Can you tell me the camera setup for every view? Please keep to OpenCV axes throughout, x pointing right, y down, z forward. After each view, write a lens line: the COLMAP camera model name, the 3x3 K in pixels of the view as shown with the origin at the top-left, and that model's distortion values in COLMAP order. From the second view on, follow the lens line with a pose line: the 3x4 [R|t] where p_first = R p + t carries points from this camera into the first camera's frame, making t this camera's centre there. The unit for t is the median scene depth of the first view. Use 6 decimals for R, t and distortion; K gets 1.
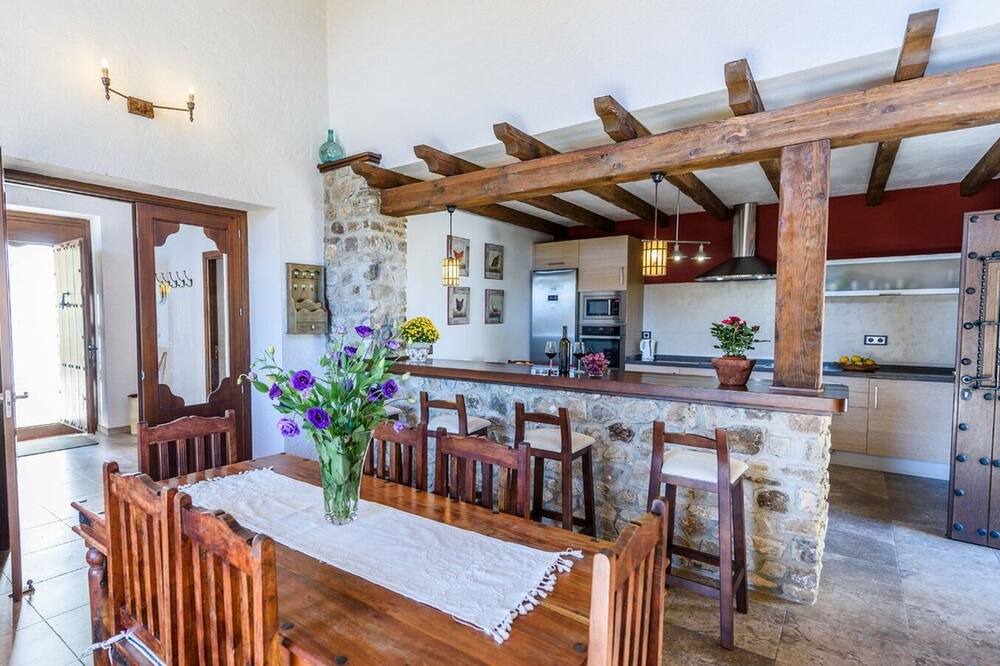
lens RADIAL K [[482.7, 0, 474.3], [0, 482.7, 352.0], [0, 0, 1]] dist [0.003160, -0.000123]
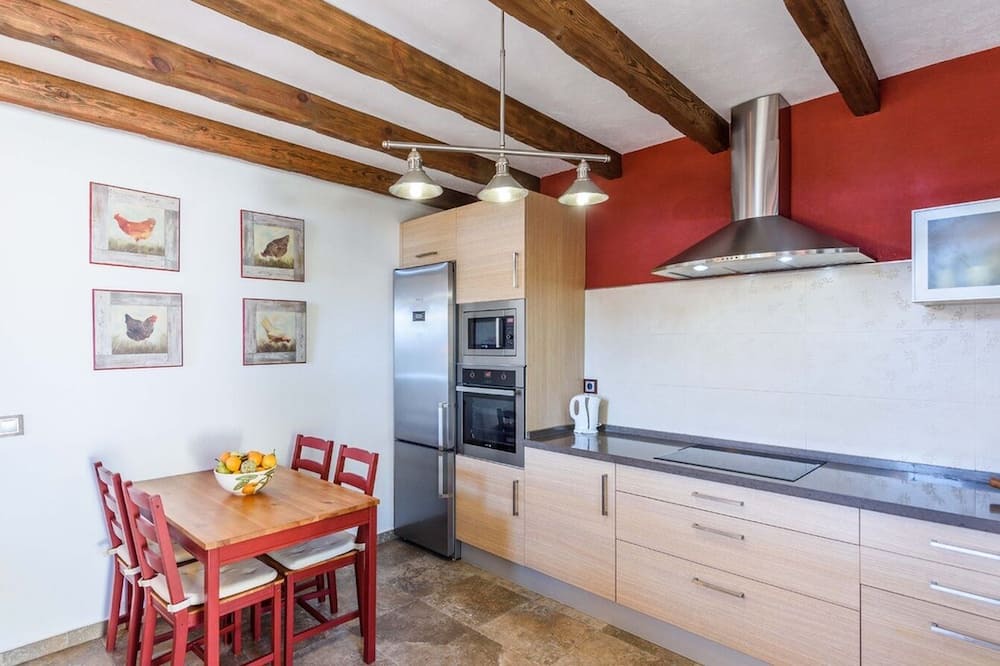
lens RADIAL K [[526.4, 0, 495.6], [0, 526.4, 340.7], [0, 0, 1]] dist [0.001548, -0.000906]
pose [[0.993665, -0.000733, -0.112383, 0.364744], [-0.008283, 0.996782, -0.079734, -0.043604], [0.112079, 0.080159, 0.990461, 0.491494]]
